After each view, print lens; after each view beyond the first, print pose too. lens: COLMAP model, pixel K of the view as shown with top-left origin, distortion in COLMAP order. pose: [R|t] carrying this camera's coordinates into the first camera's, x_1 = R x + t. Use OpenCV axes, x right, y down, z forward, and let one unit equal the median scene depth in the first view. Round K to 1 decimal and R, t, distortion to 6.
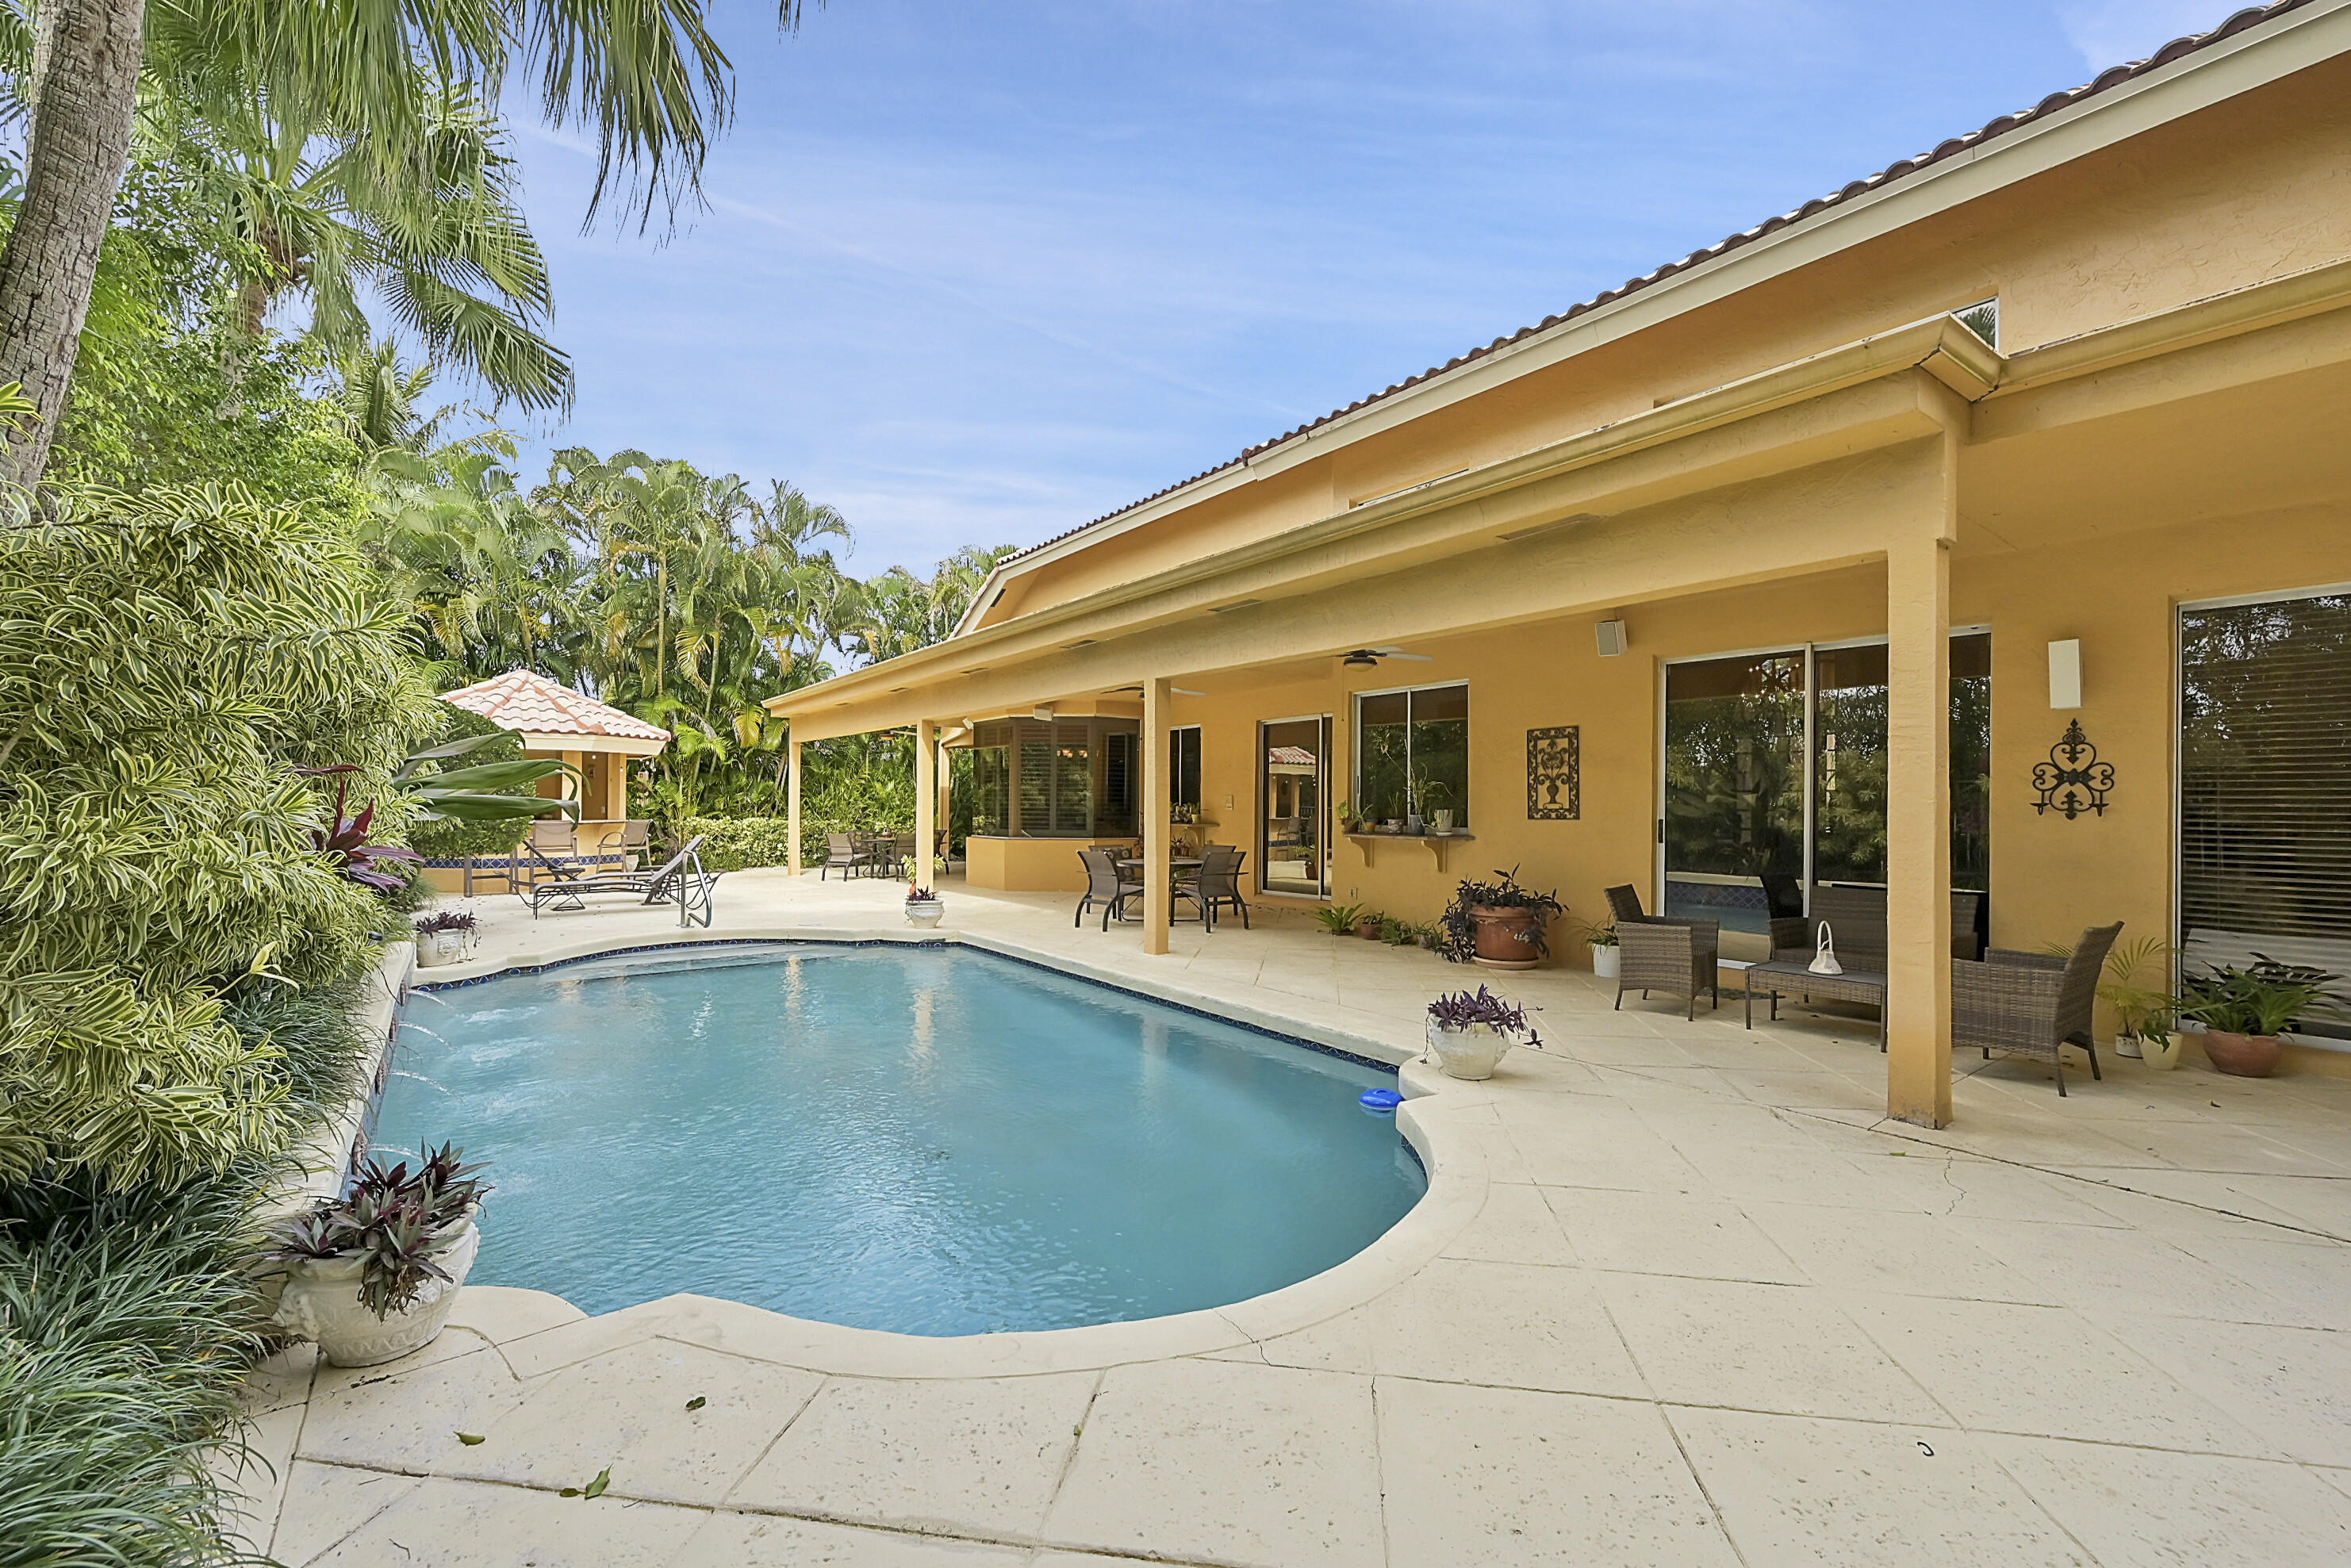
lens RADIAL K [[951.0, 0, 1175.7], [0, 951.0, 820.8], [0, 0, 1]] dist [-0.000457, -0.000015]
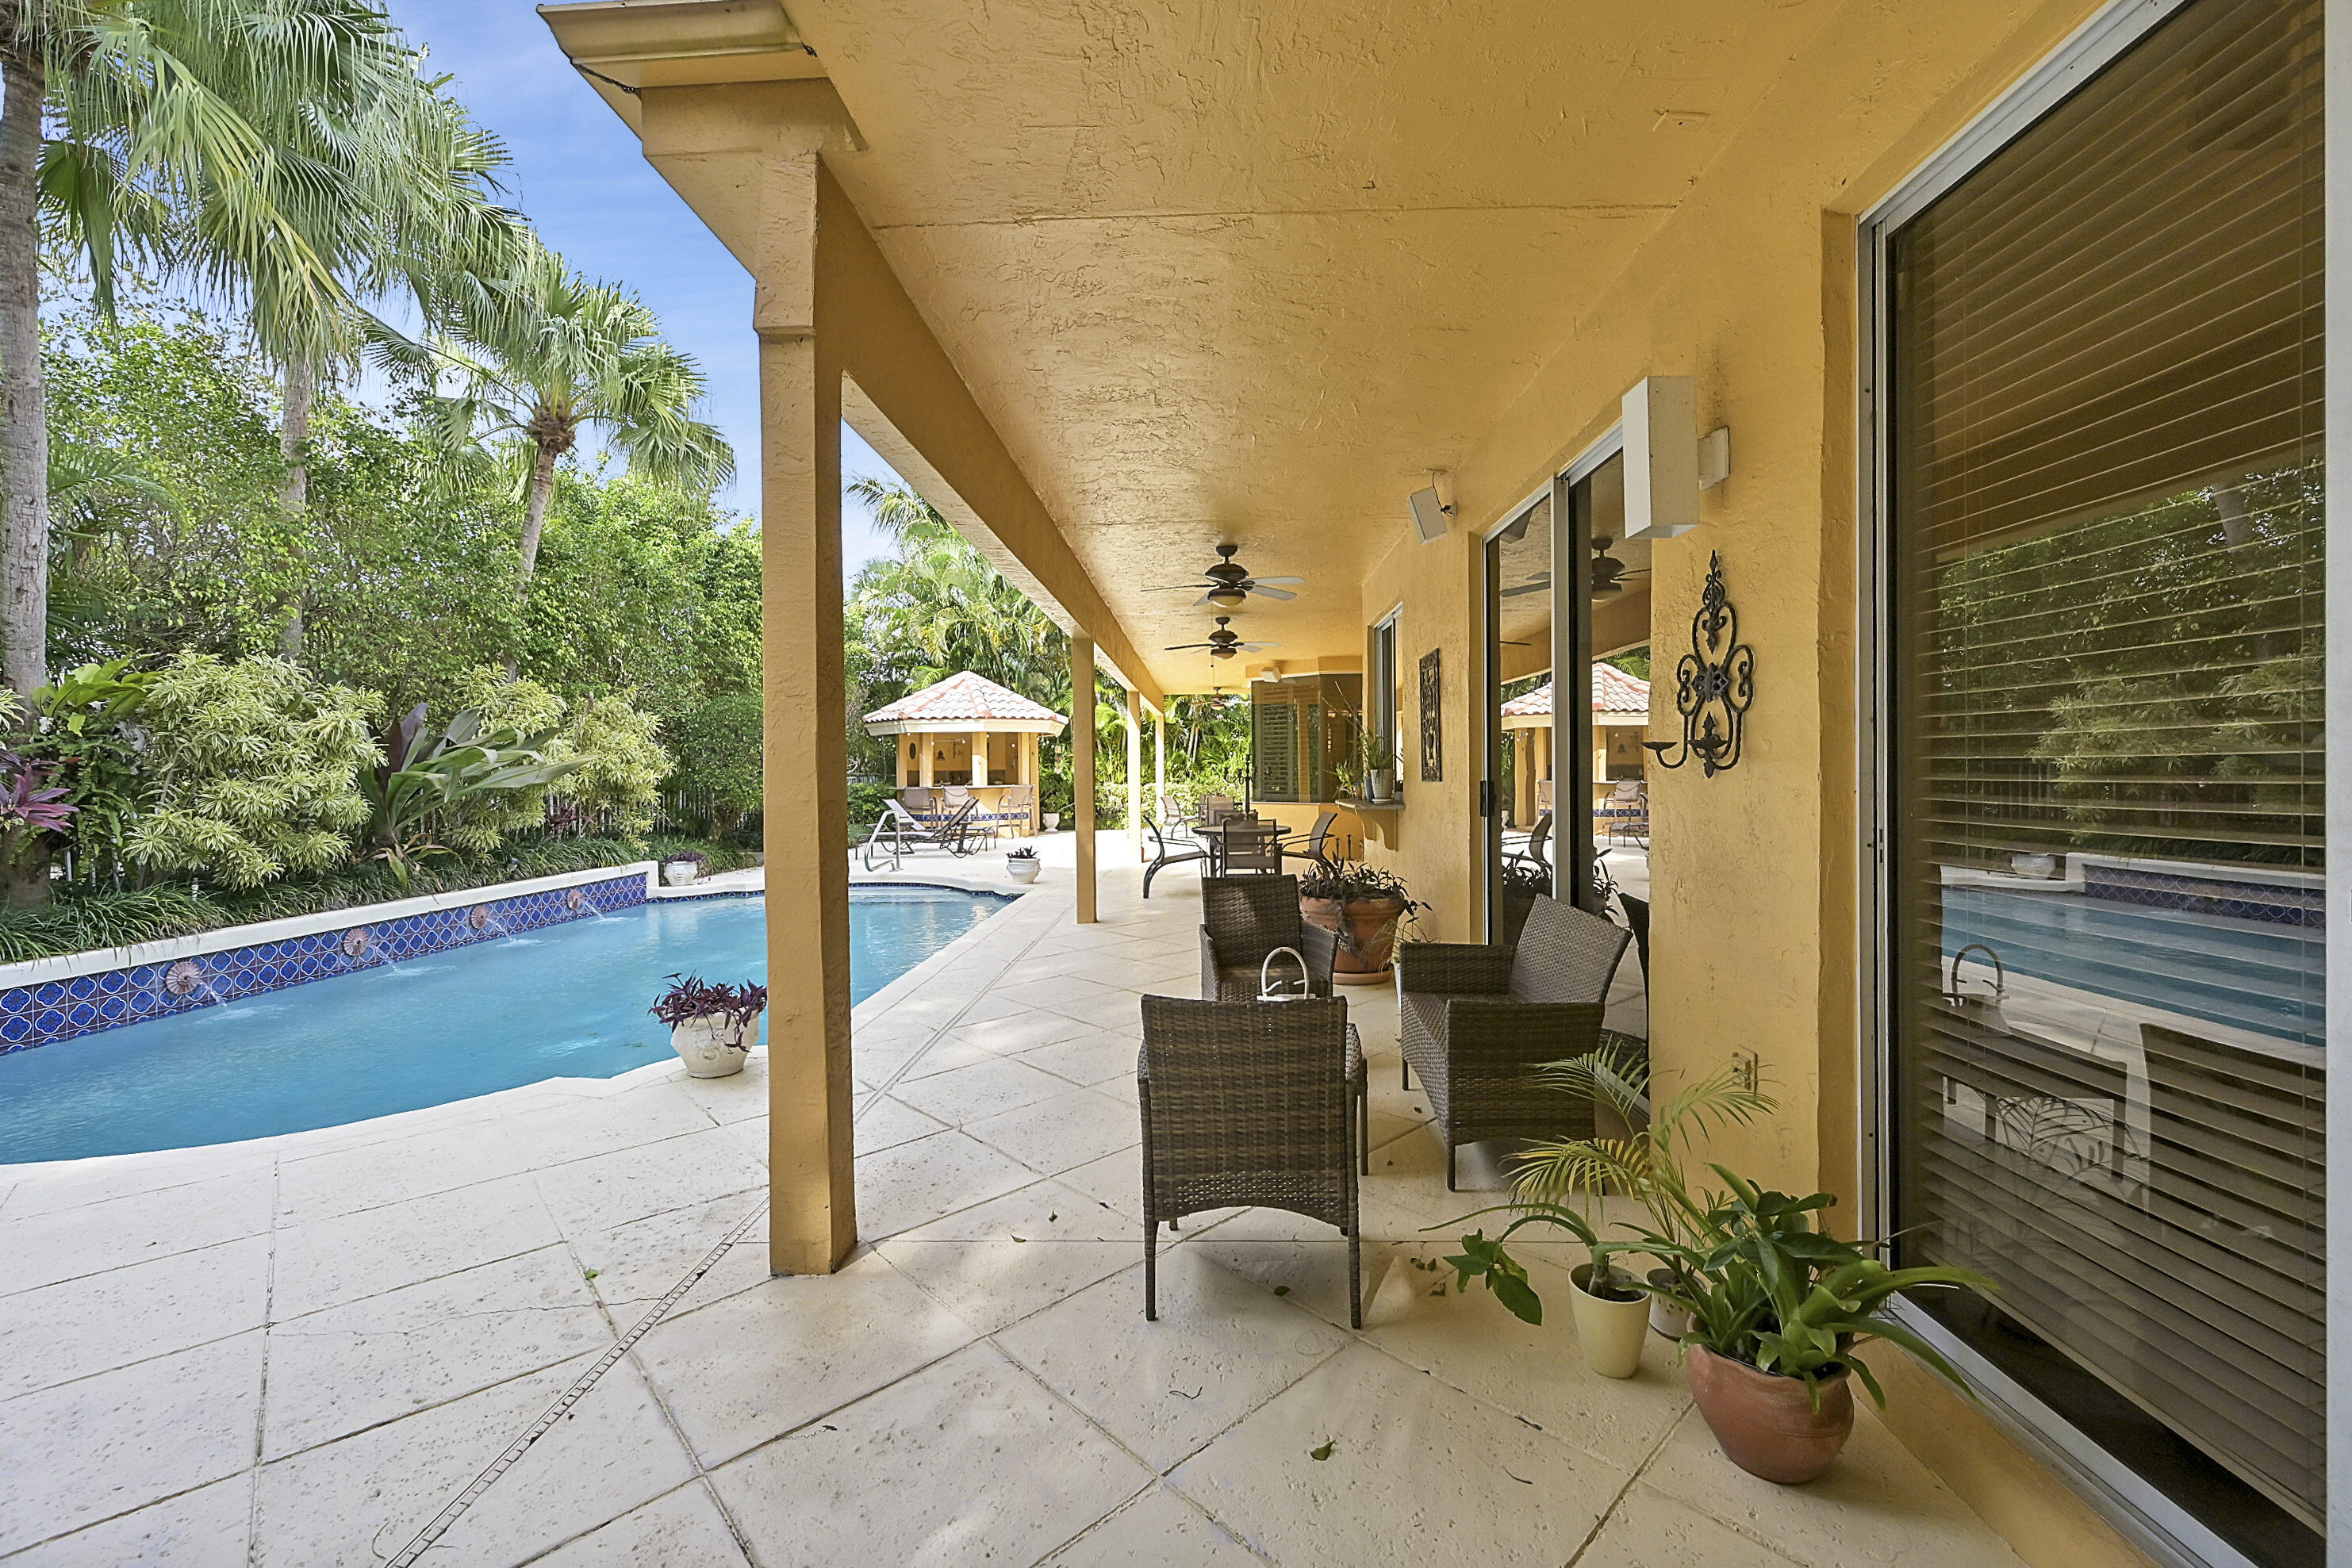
lens RADIAL K [[937.3, 0, 1176.0], [0, 937.3, 784.0], [0, 0, 1]] dist [-0.000752, -0.000037]
pose [[0.782428, -0.003188, -0.622733, 0.607144], [0.002329, 0.999995, -0.002192, 0.001307], [0.622736, 0.000265, 0.782432, 0.297442]]
